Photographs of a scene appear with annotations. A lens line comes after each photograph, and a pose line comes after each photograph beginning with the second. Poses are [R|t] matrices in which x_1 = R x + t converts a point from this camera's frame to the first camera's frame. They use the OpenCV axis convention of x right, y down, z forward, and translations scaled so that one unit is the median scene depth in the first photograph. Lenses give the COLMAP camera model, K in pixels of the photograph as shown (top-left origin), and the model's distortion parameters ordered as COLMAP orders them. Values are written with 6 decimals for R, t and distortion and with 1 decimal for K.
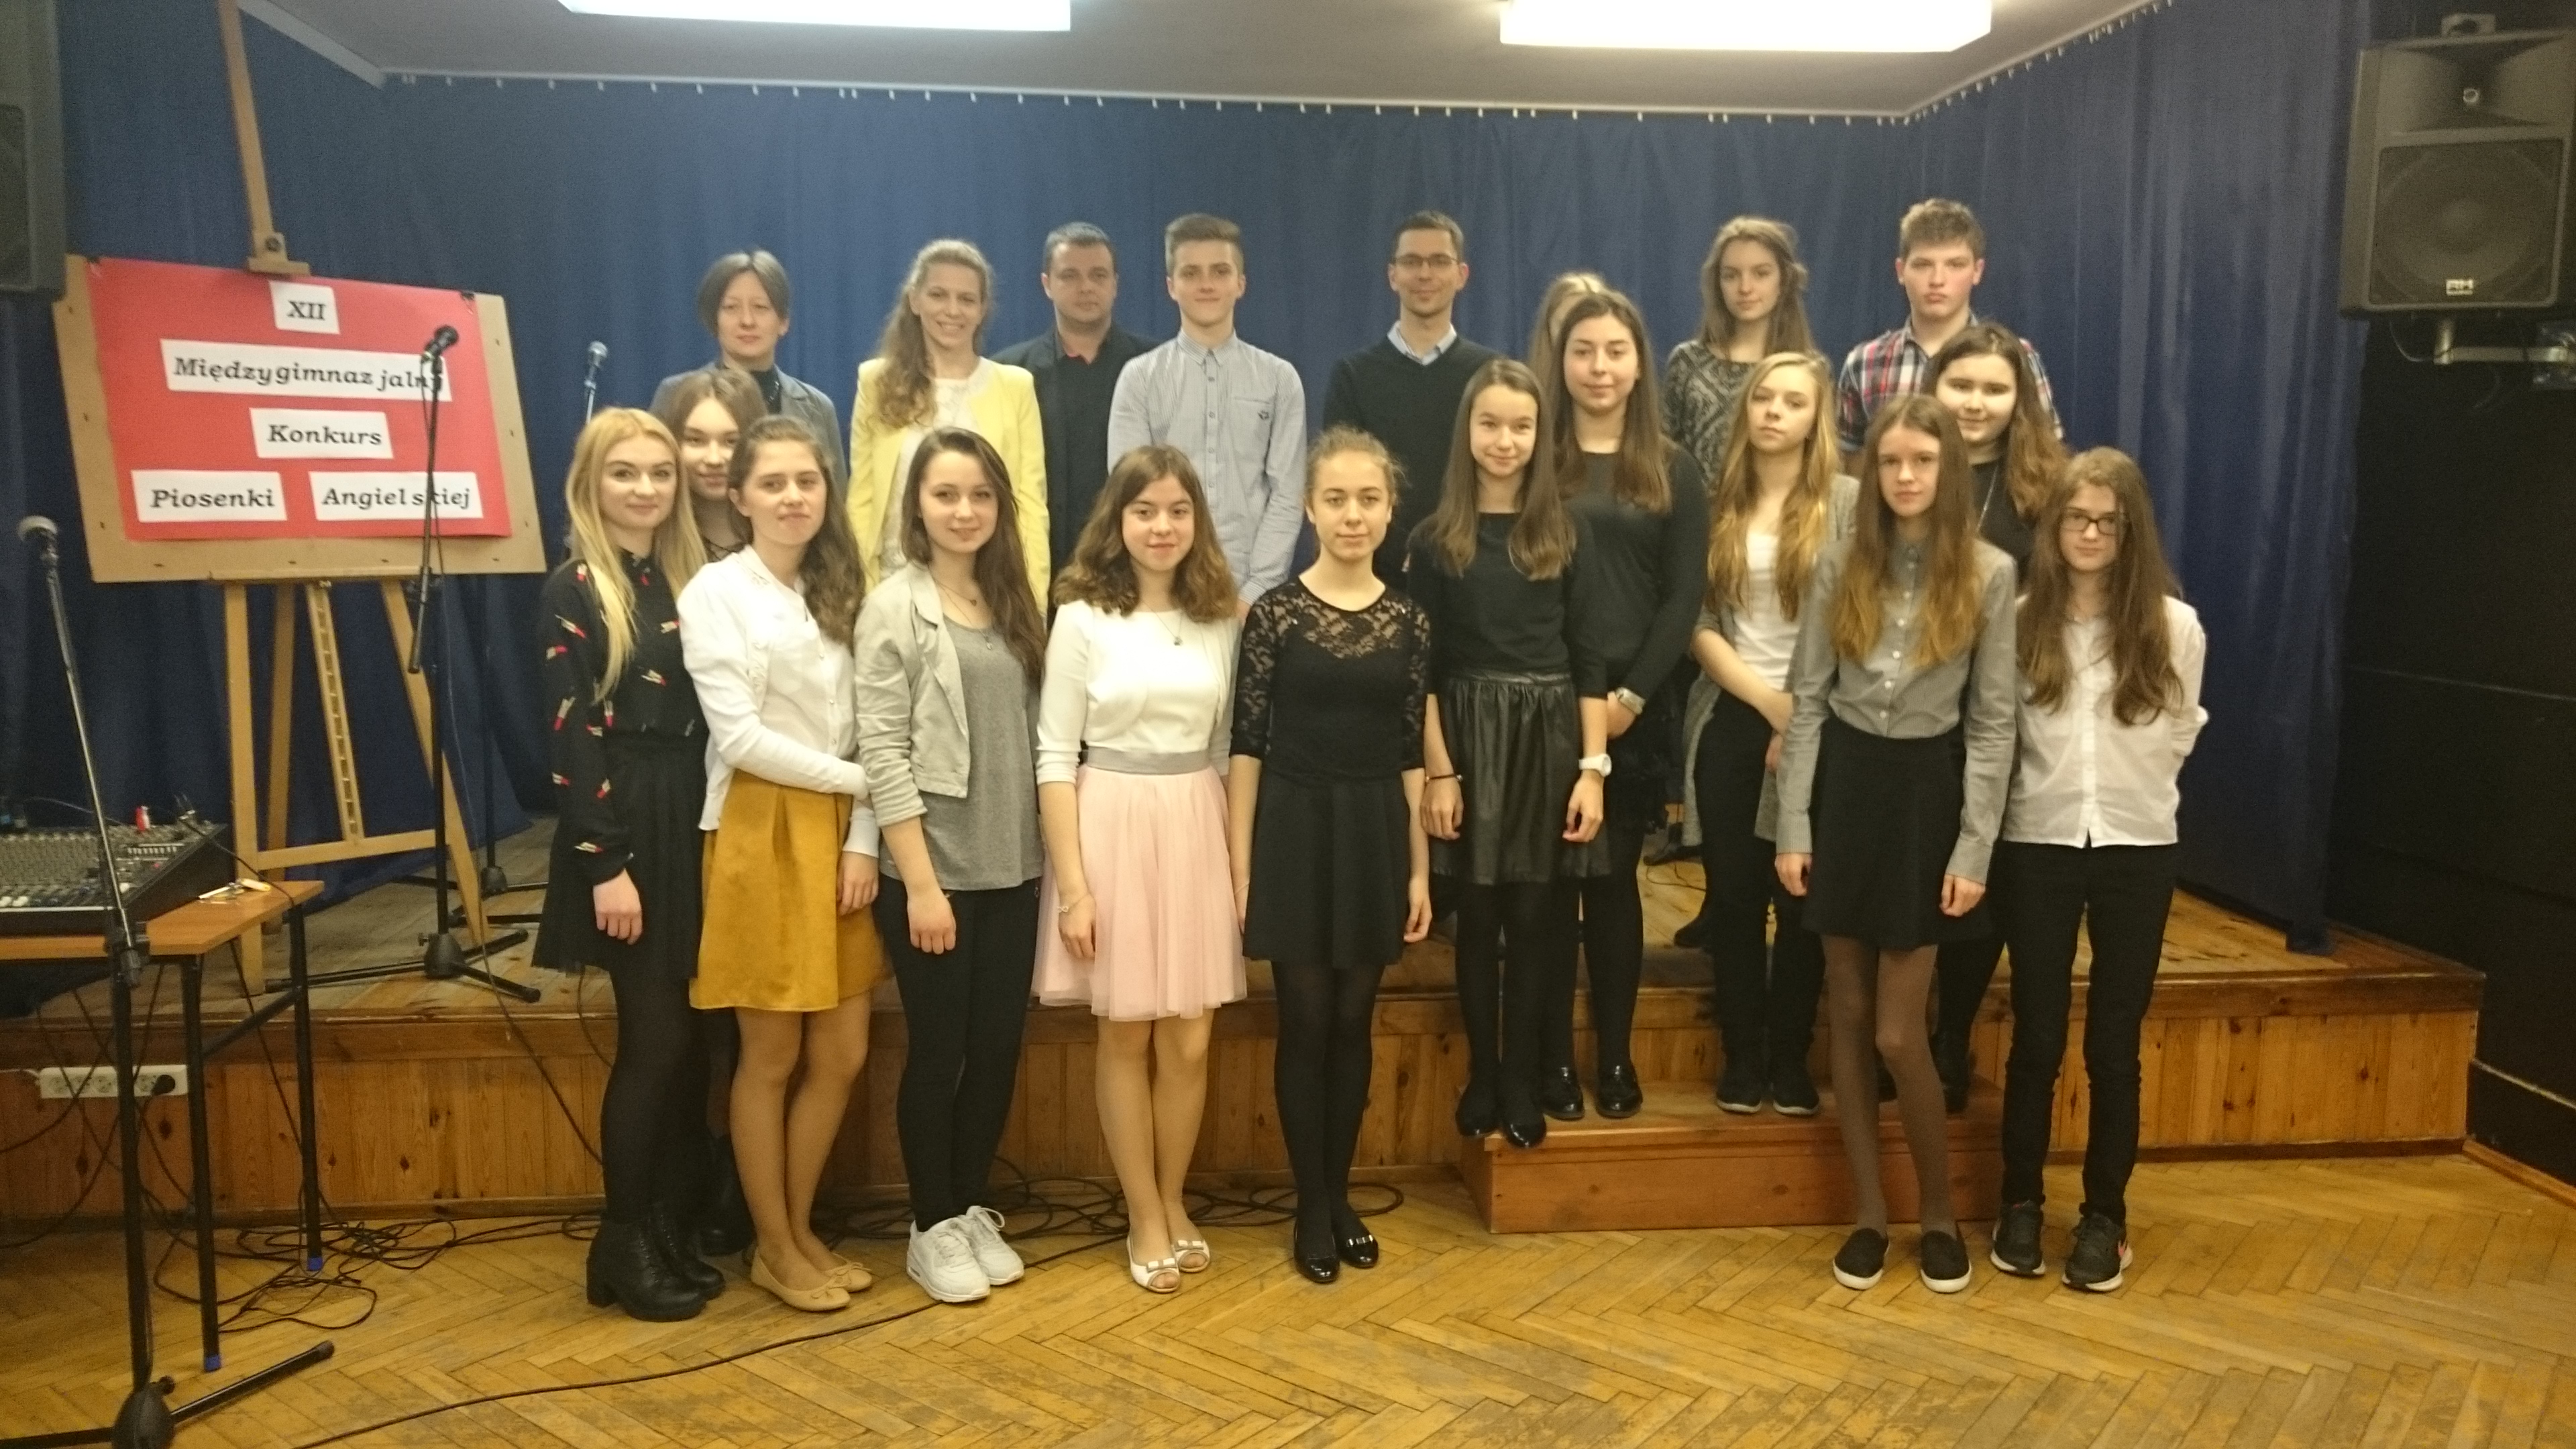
lens RADIAL K [[2061.8, 0, 1292.4], [0, 2061.8, 725.2], [0, 0, 1]] dist [0.037817, 0.002924]
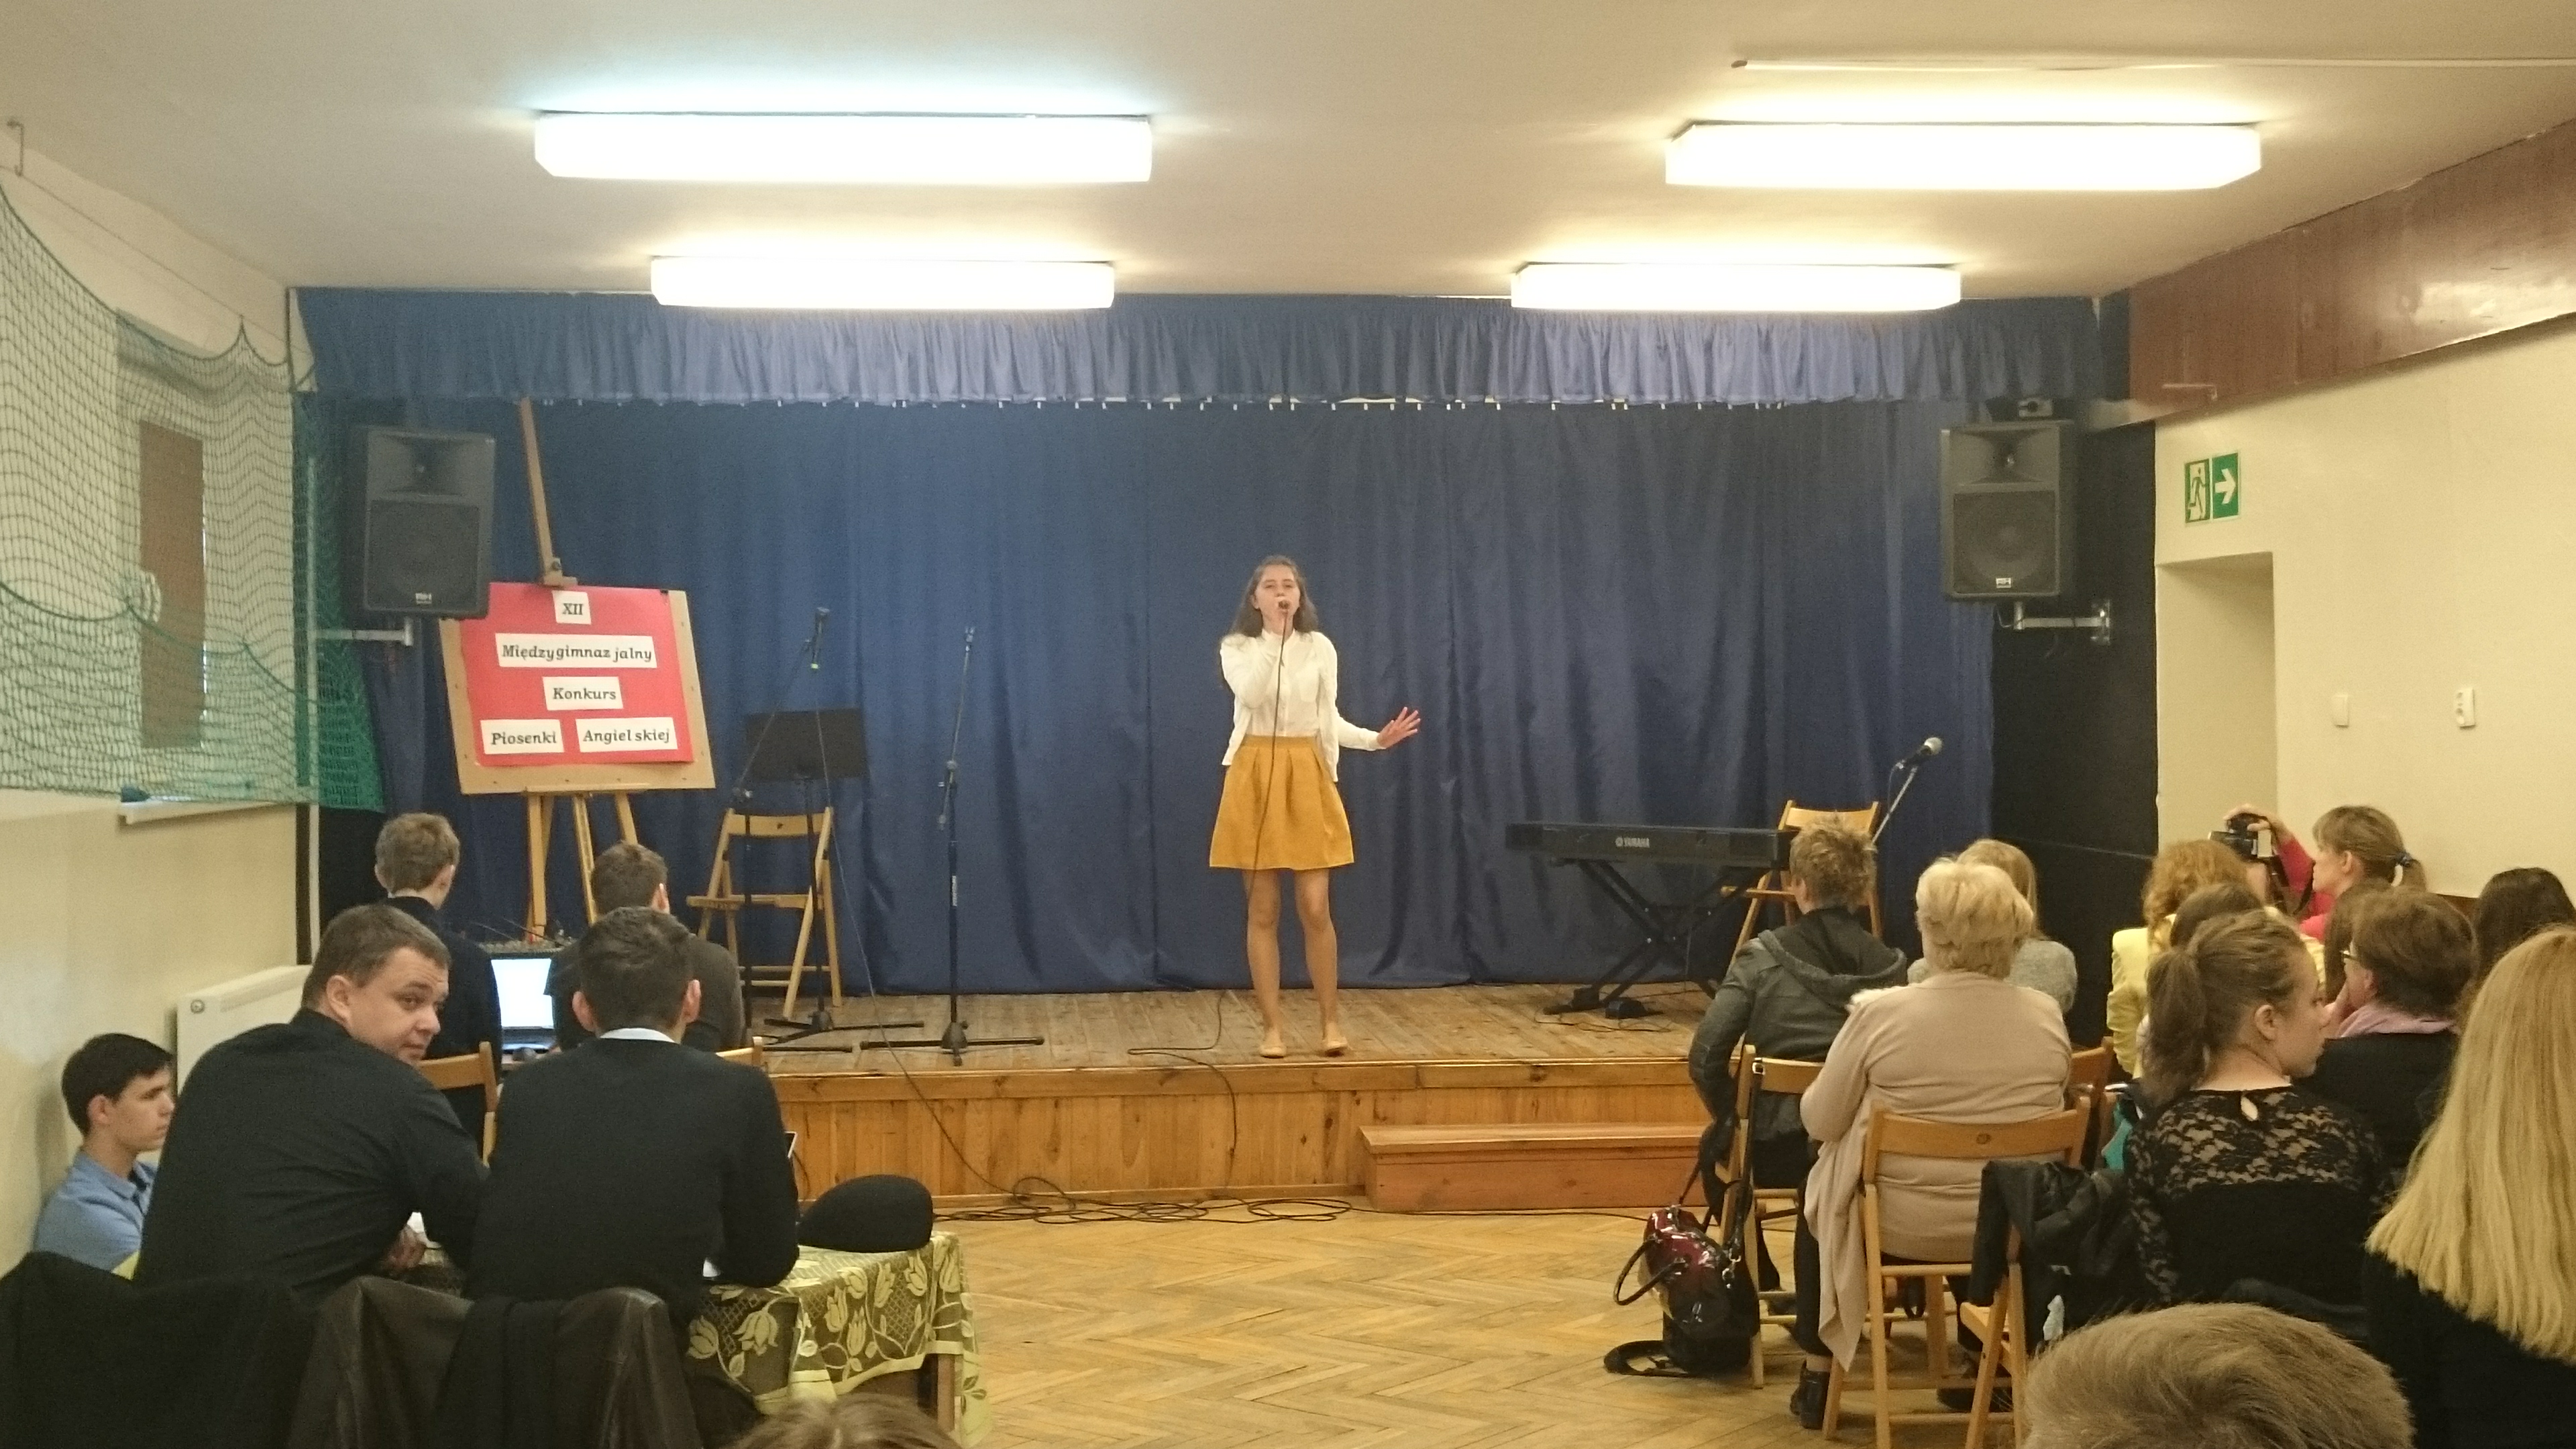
lens RADIAL K [[2061.8, 0, 1285.5], [0, 2061.8, 720.6], [0, 0, 1]] dist [0.037817, 0.002924]
pose [[0.999915, -0.012948, 0.001735, 0.022758], [0.013061, 0.993561, -0.112540, 0.050565], [-0.000267, 0.112553, 0.993646, -0.454689]]
